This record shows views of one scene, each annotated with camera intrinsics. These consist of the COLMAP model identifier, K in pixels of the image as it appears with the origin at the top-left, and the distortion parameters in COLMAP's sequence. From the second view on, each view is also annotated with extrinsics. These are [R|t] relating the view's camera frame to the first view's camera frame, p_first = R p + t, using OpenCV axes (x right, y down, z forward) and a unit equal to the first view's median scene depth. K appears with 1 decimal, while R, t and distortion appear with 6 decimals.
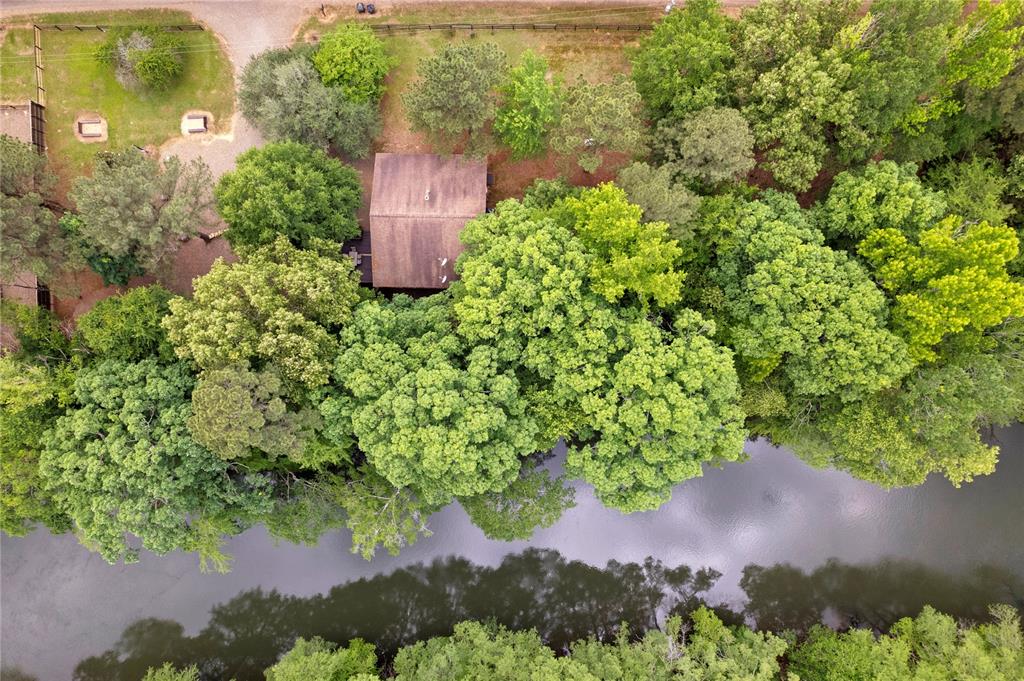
lens RADIAL K [[665.3, 0, 497.4], [0, 665.3, 337.8], [0, 0, 1]] dist [-0.092677, 0.085395]
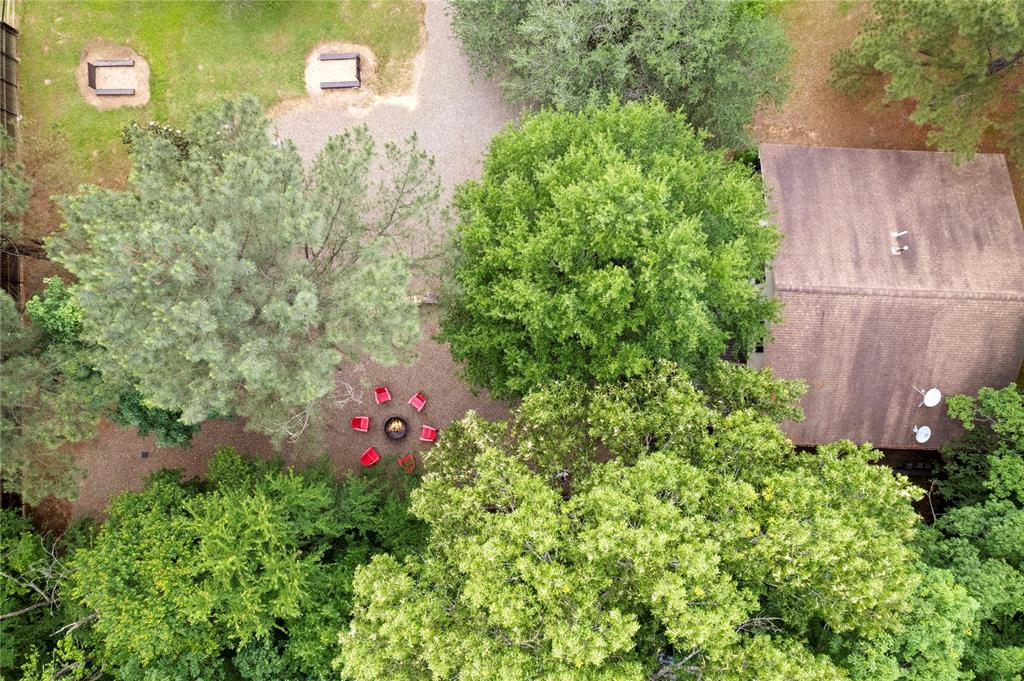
lens RADIAL K [[665.3, 0, 497.4], [0, 665.3, 337.8], [0, 0, 1]] dist [-0.092677, 0.085395]
pose [[0.999783, 0.018570, -0.009406, -0.358419], [-0.018601, 0.999821, -0.003311, -0.144662], [0.009343, 0.003486, 0.999950, 0.560058]]
